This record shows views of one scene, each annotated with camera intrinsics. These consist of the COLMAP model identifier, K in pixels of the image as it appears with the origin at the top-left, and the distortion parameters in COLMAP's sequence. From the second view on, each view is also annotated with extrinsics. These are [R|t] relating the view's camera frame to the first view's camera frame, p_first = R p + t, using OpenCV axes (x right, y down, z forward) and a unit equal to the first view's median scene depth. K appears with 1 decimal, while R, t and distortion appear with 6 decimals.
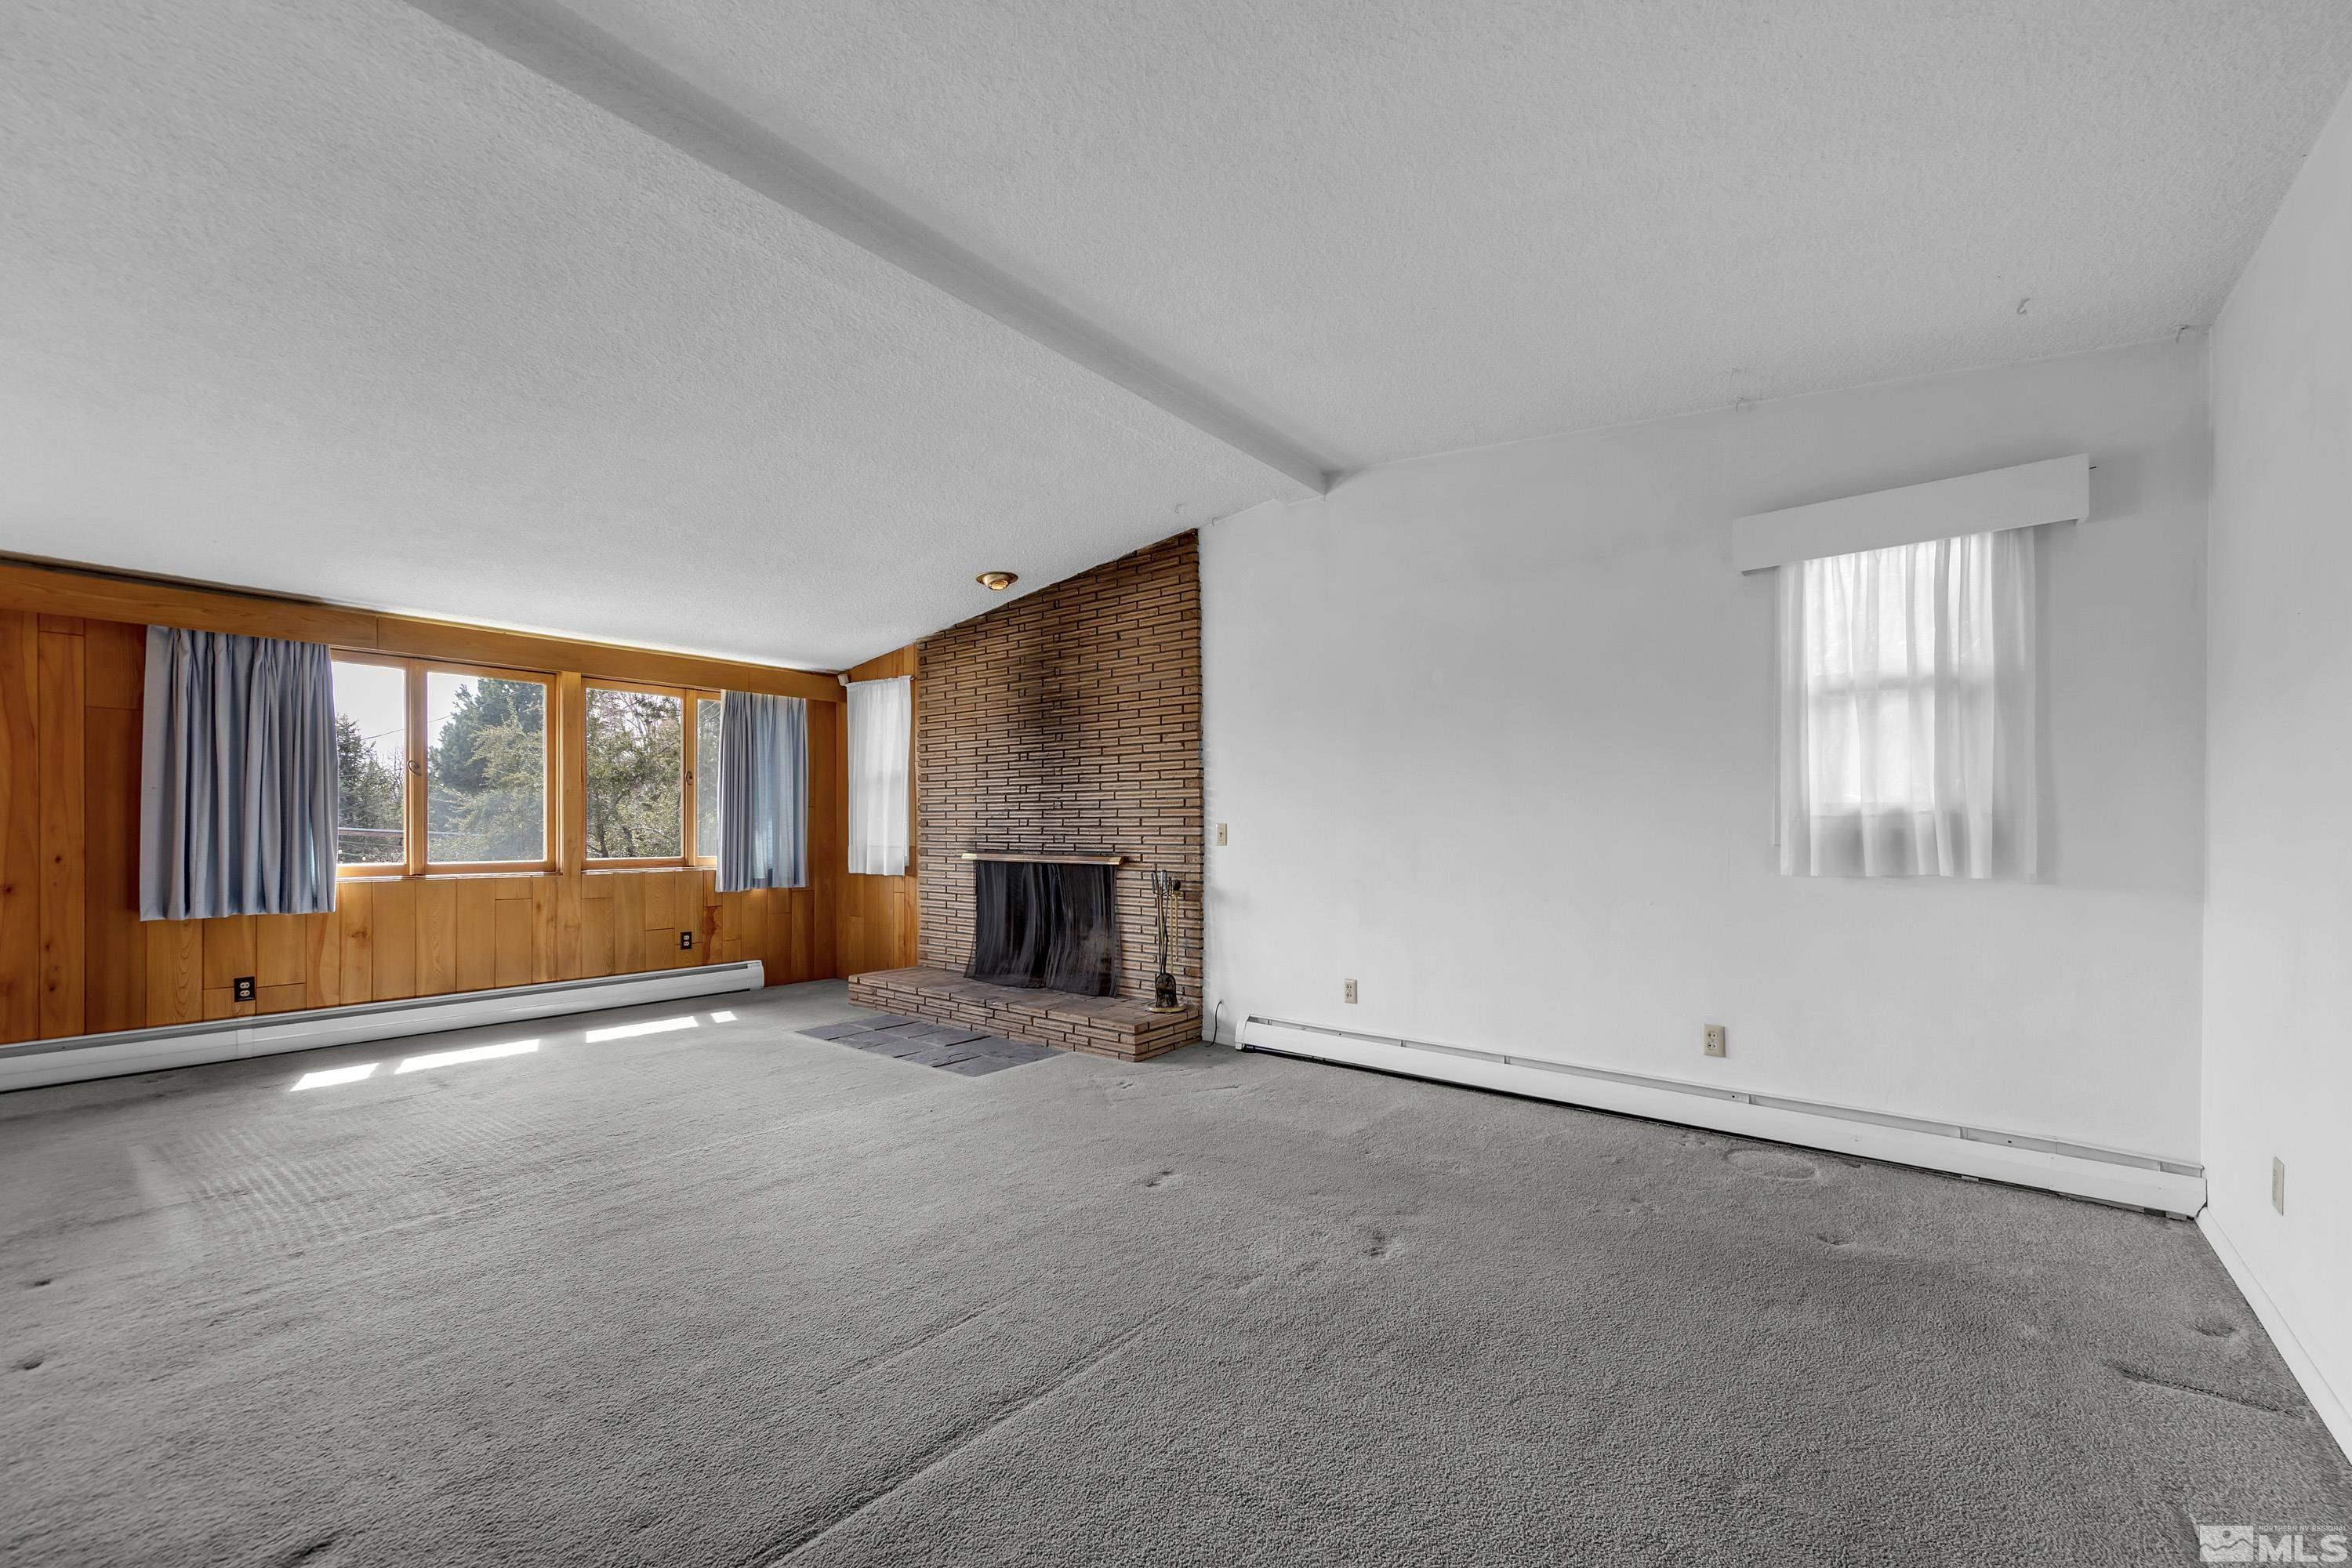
lens RADIAL K [[911.9, 0, 1180.9], [0, 911.9, 812.3], [0, 0, 1]] dist [0.000960, 0.000101]
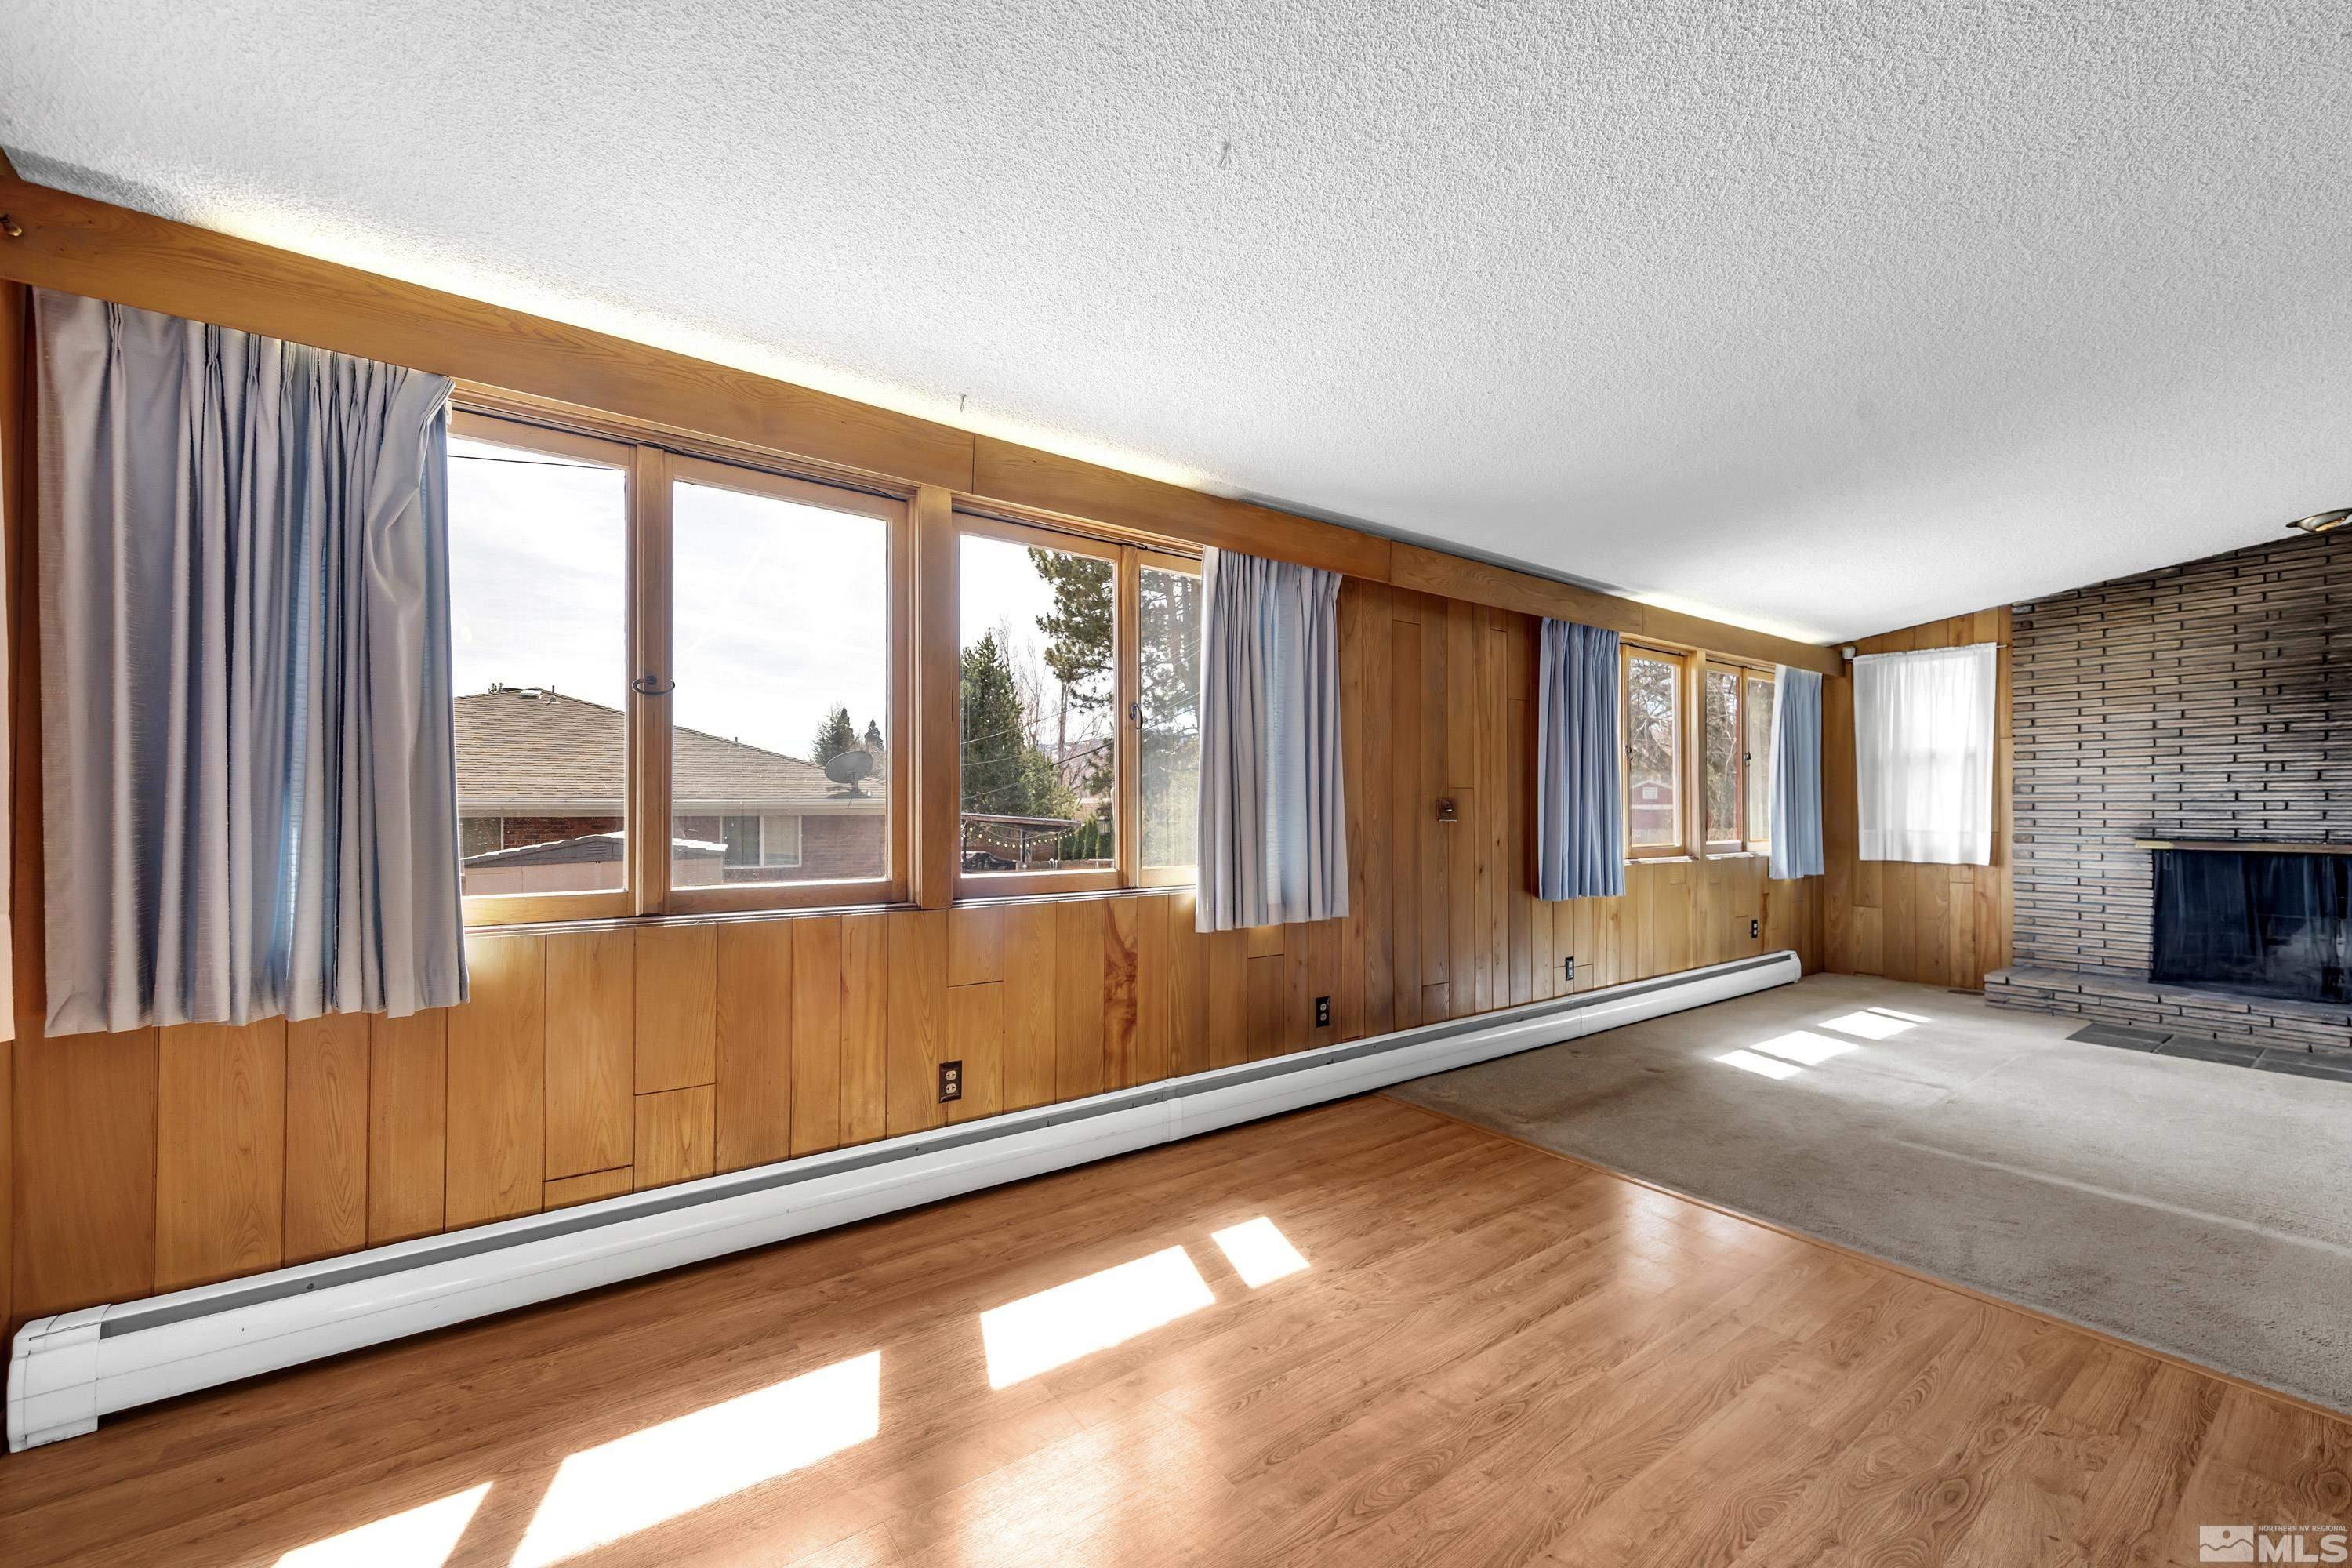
lens RADIAL K [[908.1, 0, 1231.6], [0, 908.1, 784.7], [0, 0, 1]] dist [0.007771, 0.000037]
pose [[0.968193, -0.005617, -0.250143, -0.844577], [0.002762, 0.999927, -0.011760, -0.001043], [0.250191, 0.010695, 0.968138, -0.067318]]
